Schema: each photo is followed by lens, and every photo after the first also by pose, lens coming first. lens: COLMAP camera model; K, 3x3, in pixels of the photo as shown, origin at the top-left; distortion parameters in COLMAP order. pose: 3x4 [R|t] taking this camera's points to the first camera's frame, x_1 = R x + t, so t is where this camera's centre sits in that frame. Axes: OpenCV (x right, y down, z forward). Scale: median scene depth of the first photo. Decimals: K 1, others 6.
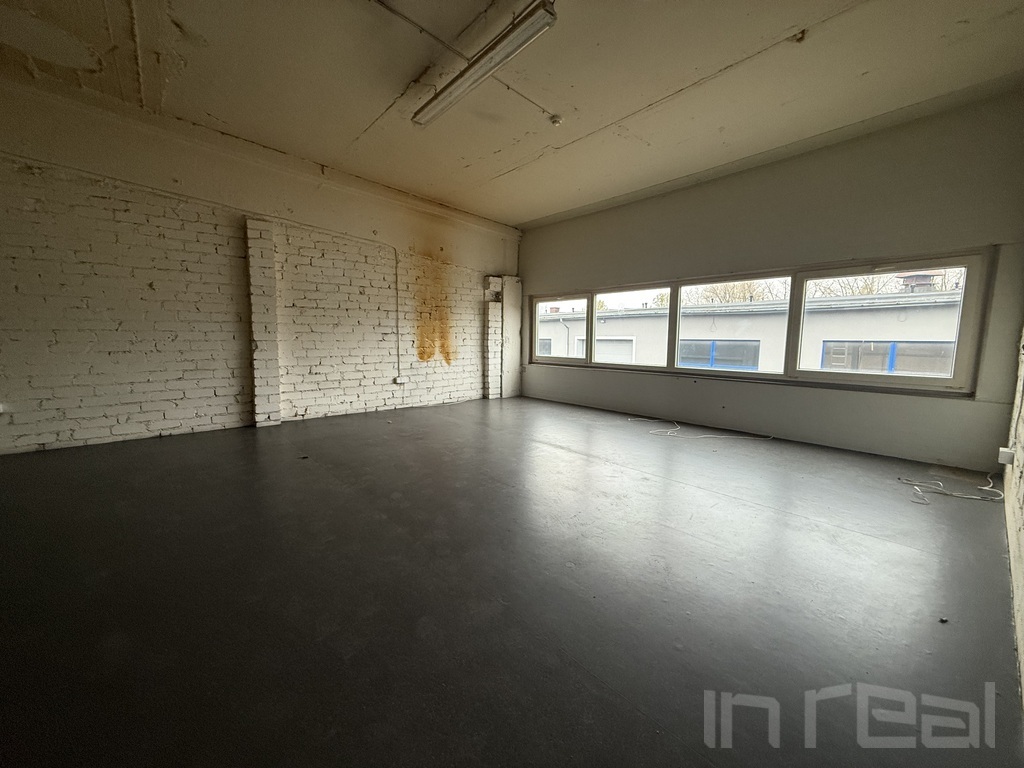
lens RADIAL K [[406.5, 0, 512.5], [0, 406.5, 385.3], [0, 0, 1]] dist [-0.001448, -0.000247]
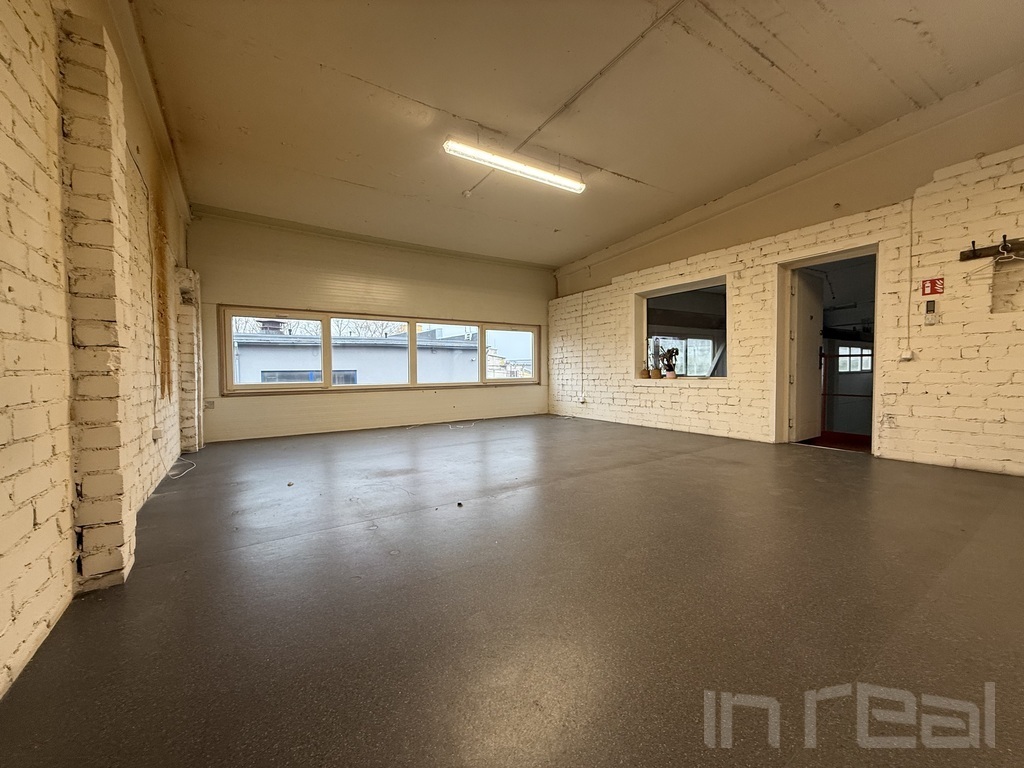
lens RADIAL K [[406.5, 0, 512.1], [0, 406.5, 381.5], [0, 0, 1]] dist [-0.001448, -0.000247]
pose [[0.119956, -0.033193, 0.992224, -0.639851], [0.128809, 0.991513, 0.017596, -0.025320], [-0.984388, 0.125697, 0.123213, 0.400554]]
